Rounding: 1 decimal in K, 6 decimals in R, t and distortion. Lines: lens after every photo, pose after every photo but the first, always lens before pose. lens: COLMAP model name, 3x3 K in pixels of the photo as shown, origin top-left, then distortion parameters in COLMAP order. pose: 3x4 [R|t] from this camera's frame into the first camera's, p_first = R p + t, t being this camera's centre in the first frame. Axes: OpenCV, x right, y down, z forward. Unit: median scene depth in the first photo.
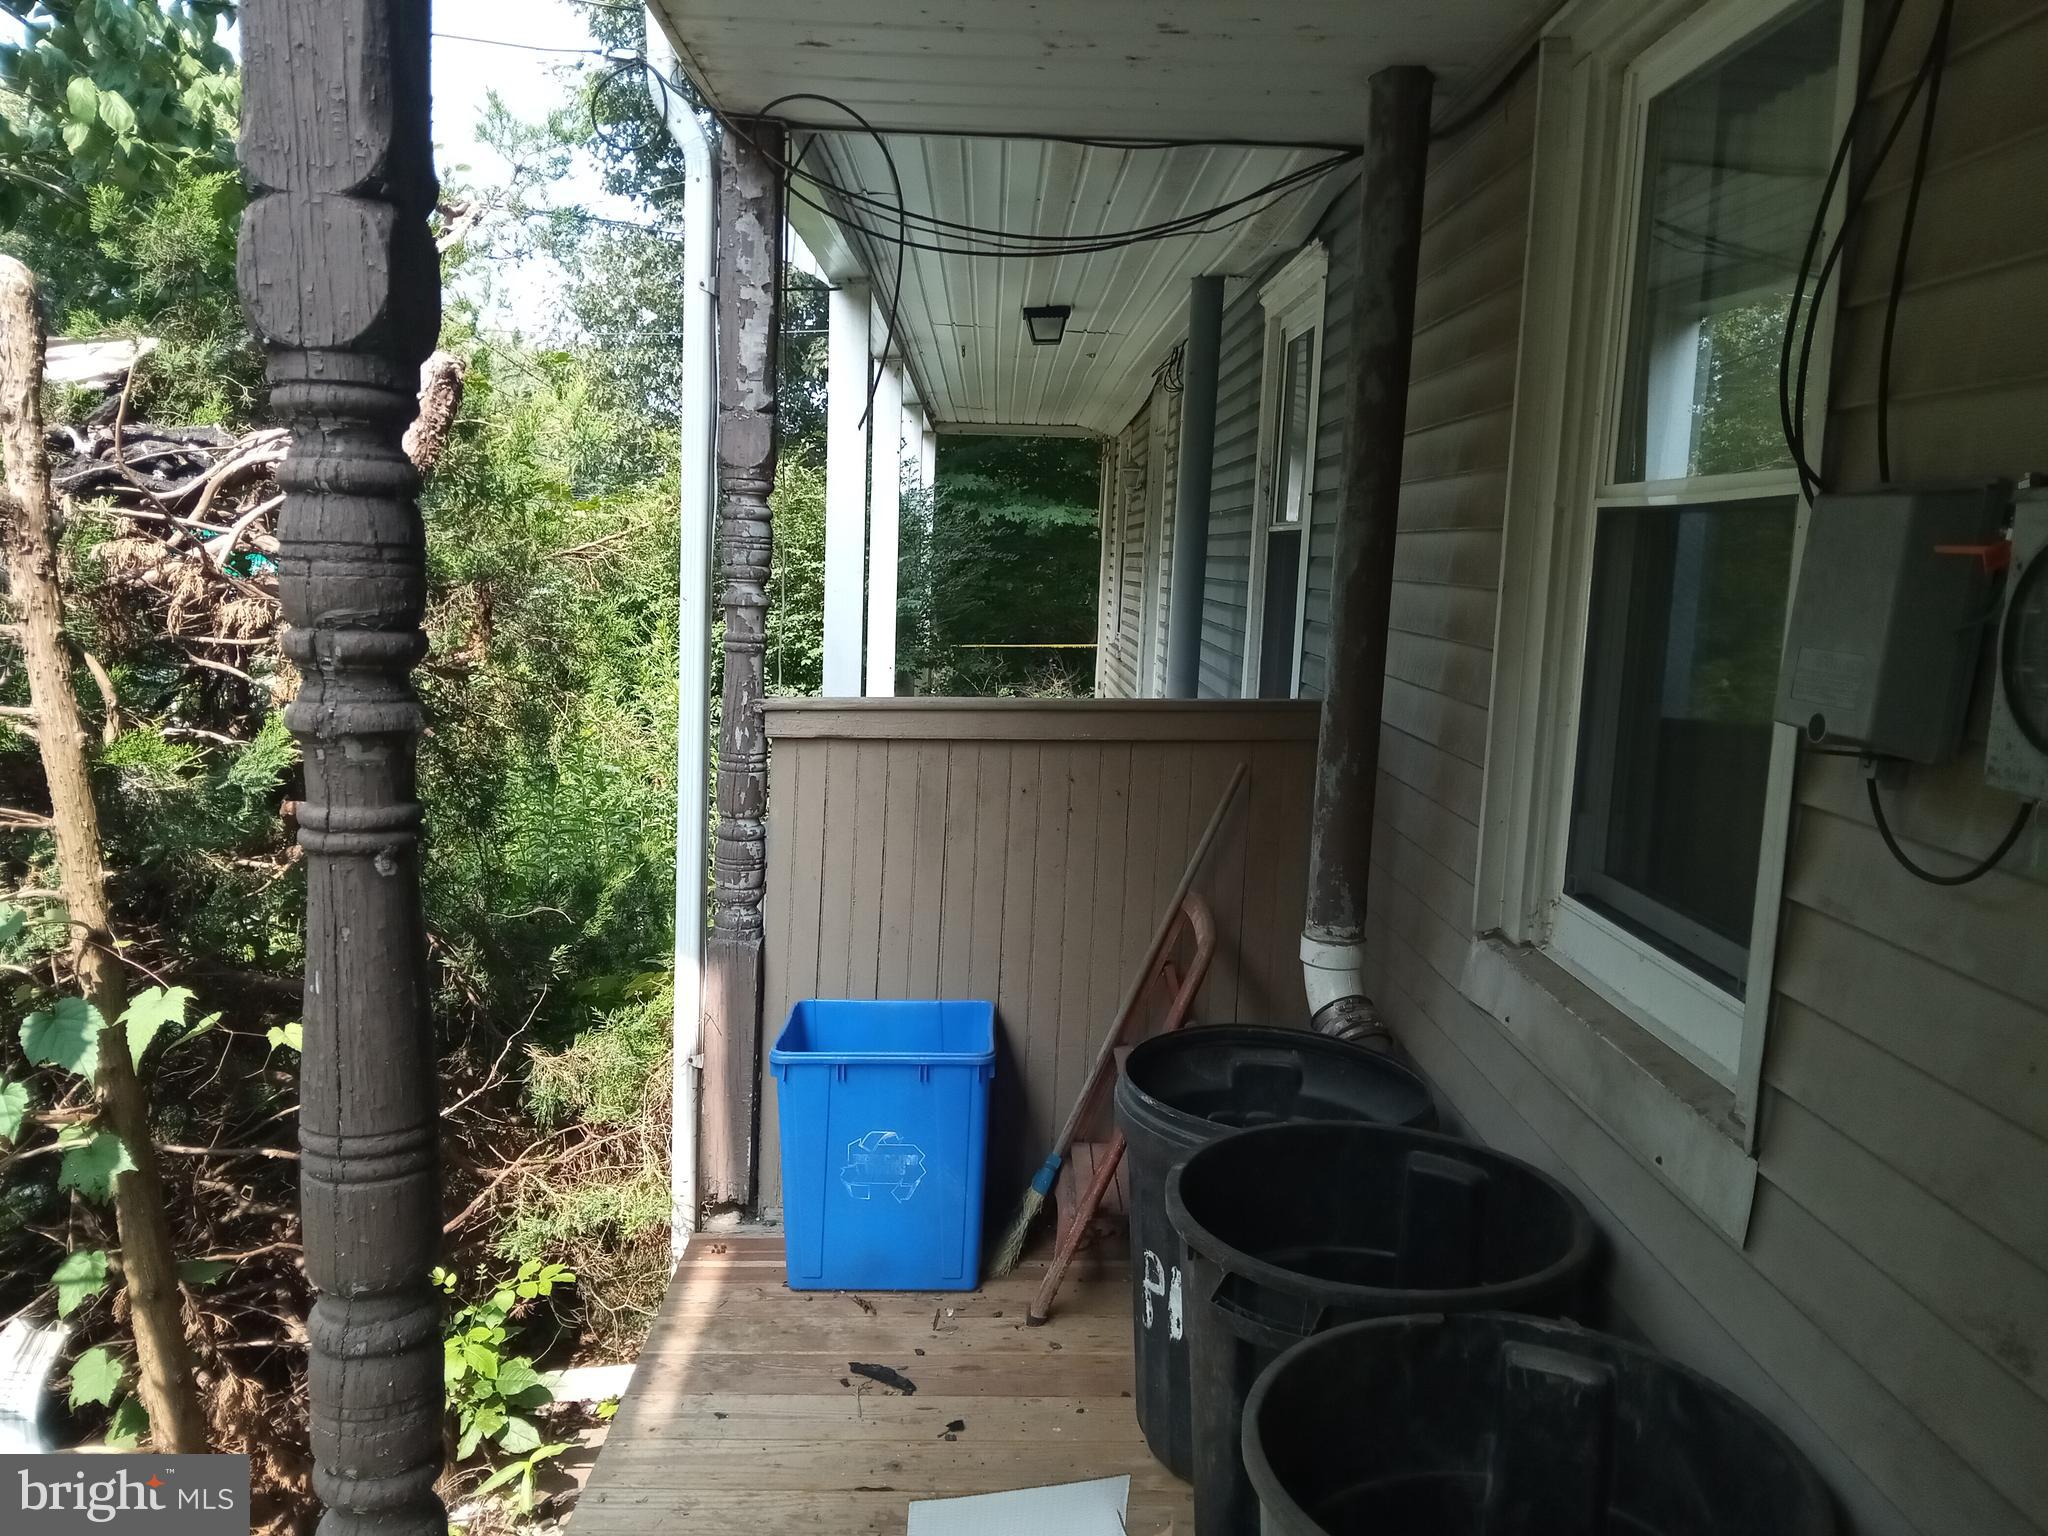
lens RADIAL K [[1507.0, 0, 1007.9], [0, 1507.0, 748.7], [0, 0, 1]] dist [0.045399, -0.079379]
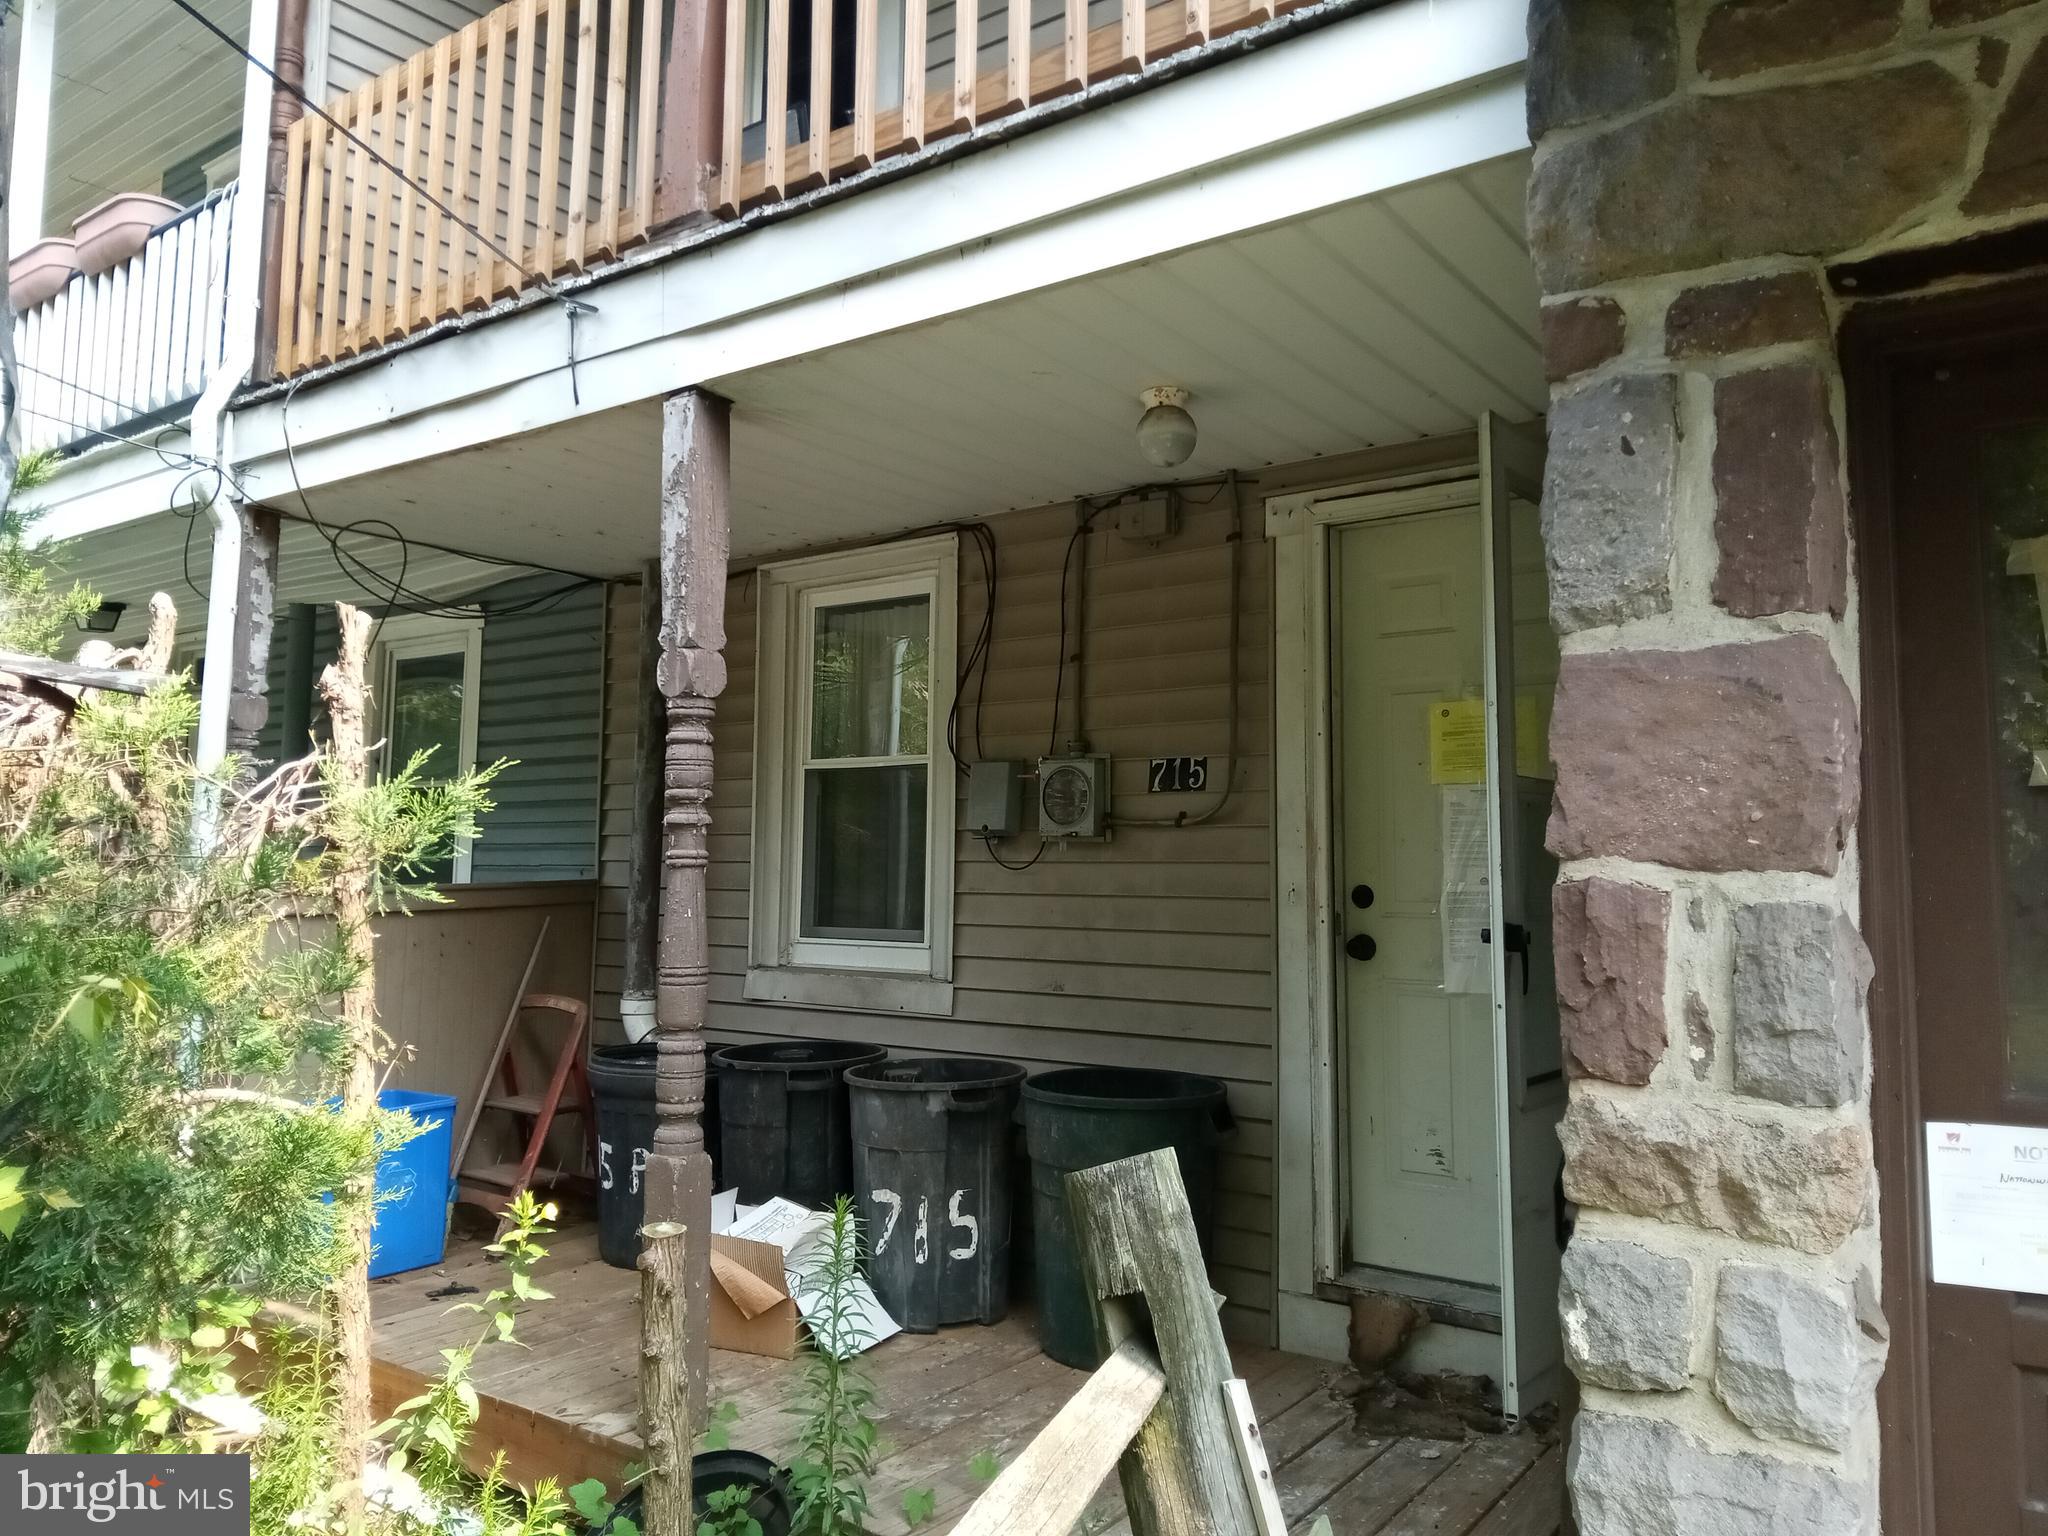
lens RADIAL K [[1507.0, 0, 1054.1], [0, 1507.0, 757.9], [0, 0, 1]] dist [0.045399, -0.079379]
pose [[0.587337, 0.032519, 0.808689, -0.929428], [0.118900, 0.984884, -0.125959, 0.121478], [-0.800561, 0.170133, 0.574592, -0.481087]]
